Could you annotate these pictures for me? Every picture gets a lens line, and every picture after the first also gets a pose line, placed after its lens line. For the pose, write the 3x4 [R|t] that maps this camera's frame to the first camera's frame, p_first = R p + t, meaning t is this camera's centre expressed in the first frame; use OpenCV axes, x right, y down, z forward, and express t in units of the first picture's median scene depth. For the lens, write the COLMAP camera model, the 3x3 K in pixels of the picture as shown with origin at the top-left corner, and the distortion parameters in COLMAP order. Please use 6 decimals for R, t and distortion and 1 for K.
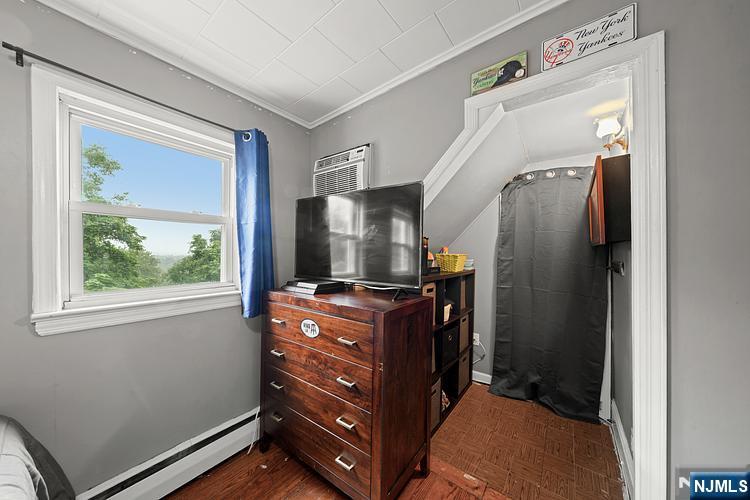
lens RADIAL K [[256.6, 0, 379.9], [0, 256.6, 257.0], [0, 0, 1]] dist [-0.002560, 0.000026]
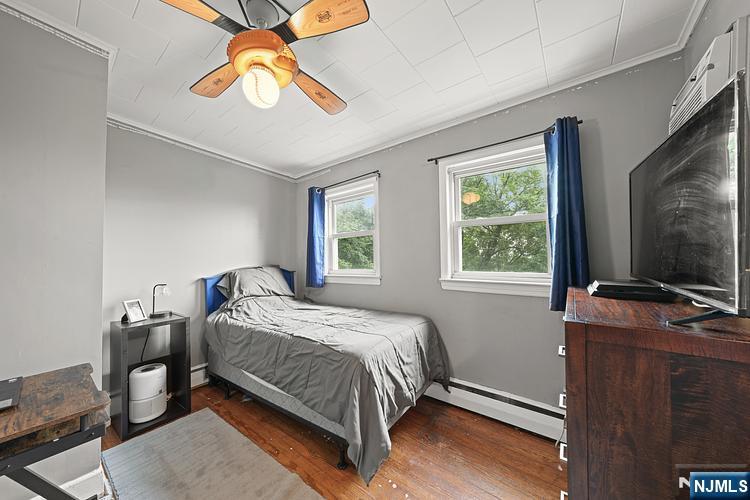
lens RADIAL K [[256.6, 0, 374.4], [0, 256.6, 253.7], [0, 0, 1]] dist [-0.002560, 0.000026]
pose [[-0.022691, -0.004054, -0.999734, 0.621740], [0.006776, 0.999968, -0.004209, 0.019718], [0.999720, -0.006869, -0.022663, 0.388599]]
